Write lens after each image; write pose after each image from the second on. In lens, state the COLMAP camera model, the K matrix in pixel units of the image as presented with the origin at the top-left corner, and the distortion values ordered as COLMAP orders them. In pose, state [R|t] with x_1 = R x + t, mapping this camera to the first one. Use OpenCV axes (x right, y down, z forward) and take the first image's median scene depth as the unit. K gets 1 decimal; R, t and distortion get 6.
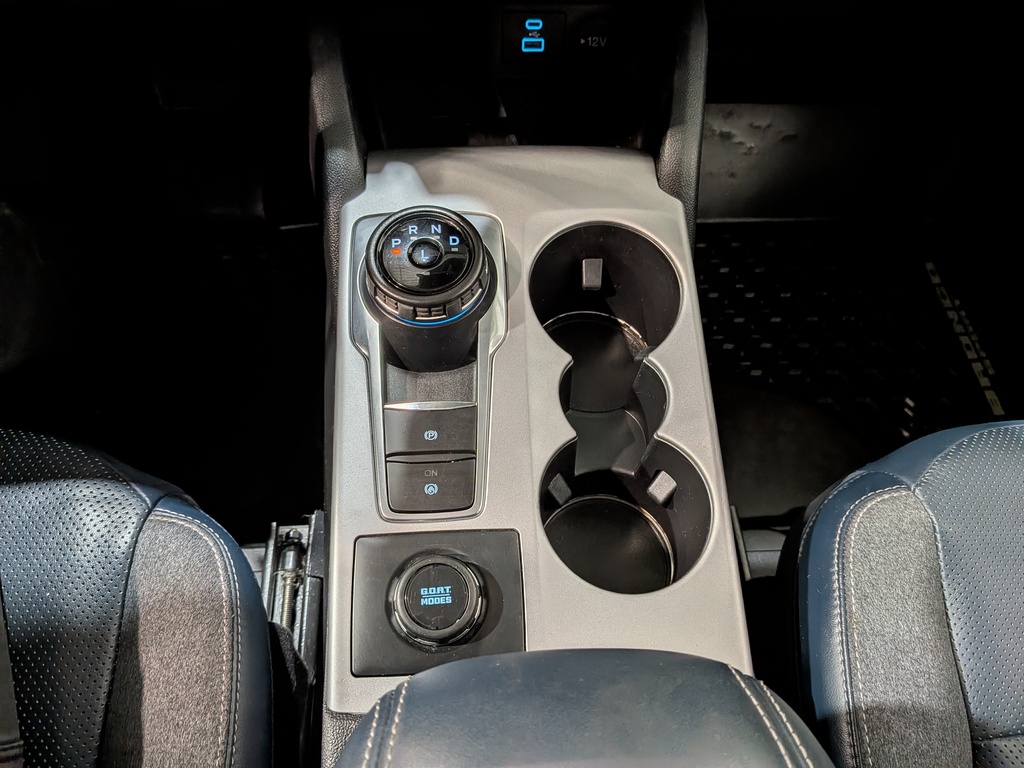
lens RADIAL K [[790.0, 0, 523.1], [0, 790.0, 396.8], [0, 0, 1]] dist [0.008869, -0.001446]
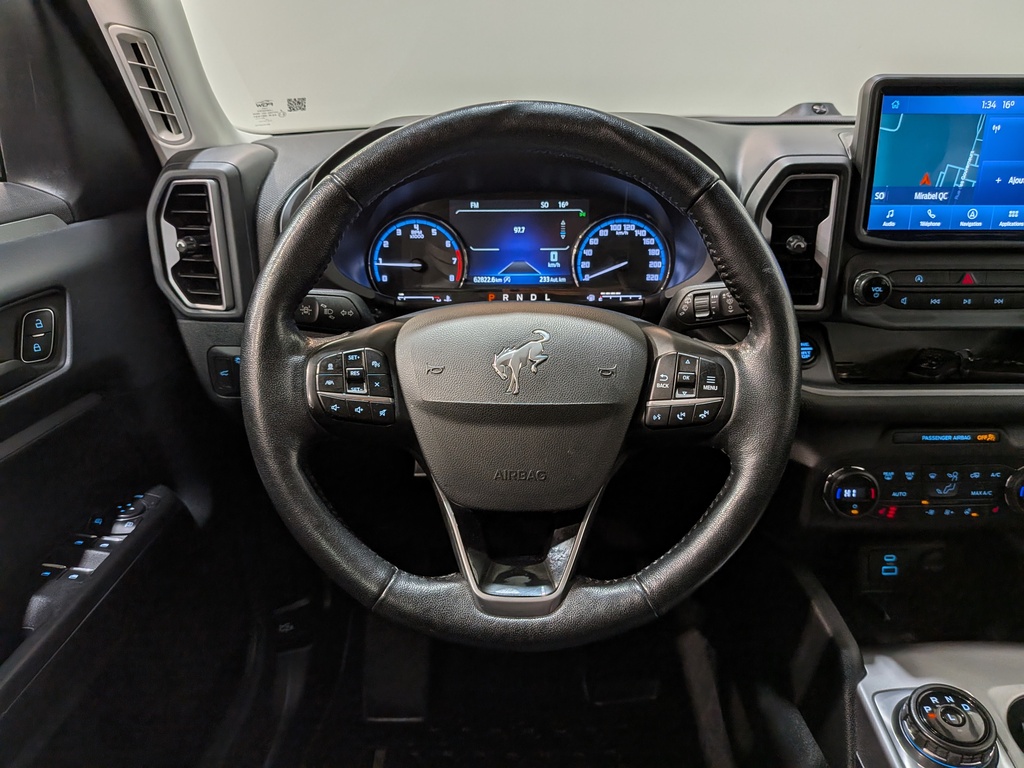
lens RADIAL K [[750.6, 0, 515.3], [0, 750.6, 386.6], [0, 0, 1]] dist [0.052982, -0.105248]
pose [[0.995611, -0.041150, -0.084059, -0.737417], [-0.015065, 0.815981, -0.577882, 0.127807], [0.092370, 0.576612, 0.811780, -0.530494]]
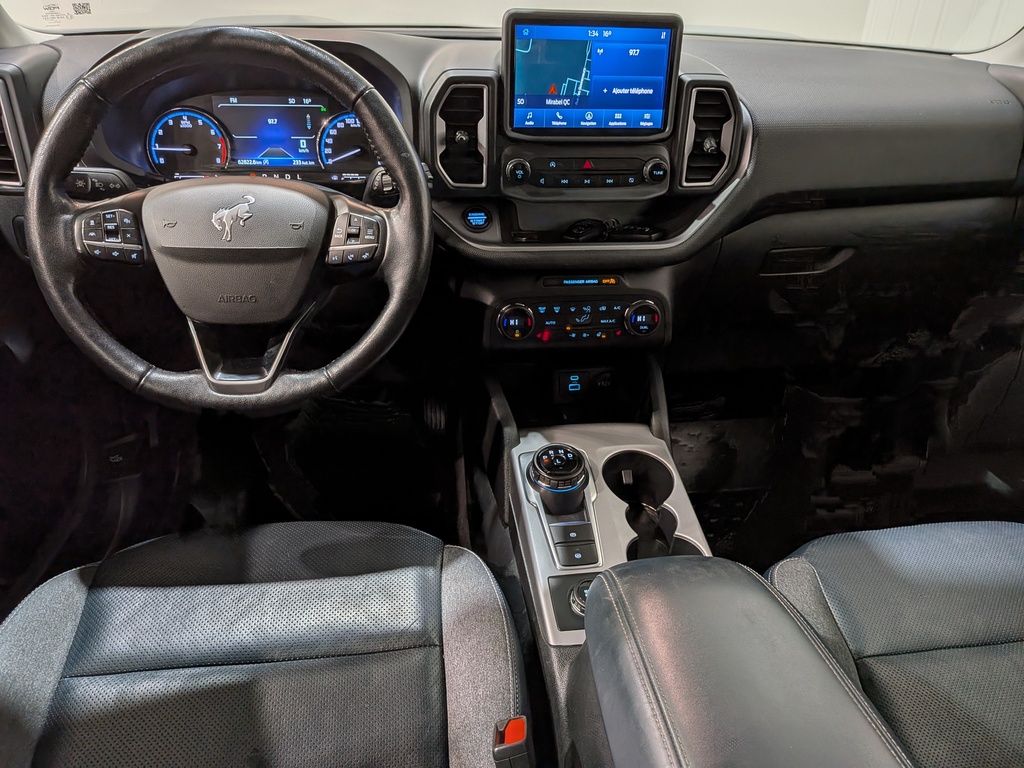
lens RADIAL K [[744.1, 0, 512.1], [0, 744.1, 390.4], [0, 0, 1]] dist [0.087201, -0.185587]
pose [[0.996993, -0.060684, 0.048187, -0.320956], [0.075985, 0.887544, -0.454415, 0.552647], [-0.015192, 0.456710, 0.889486, -0.910621]]
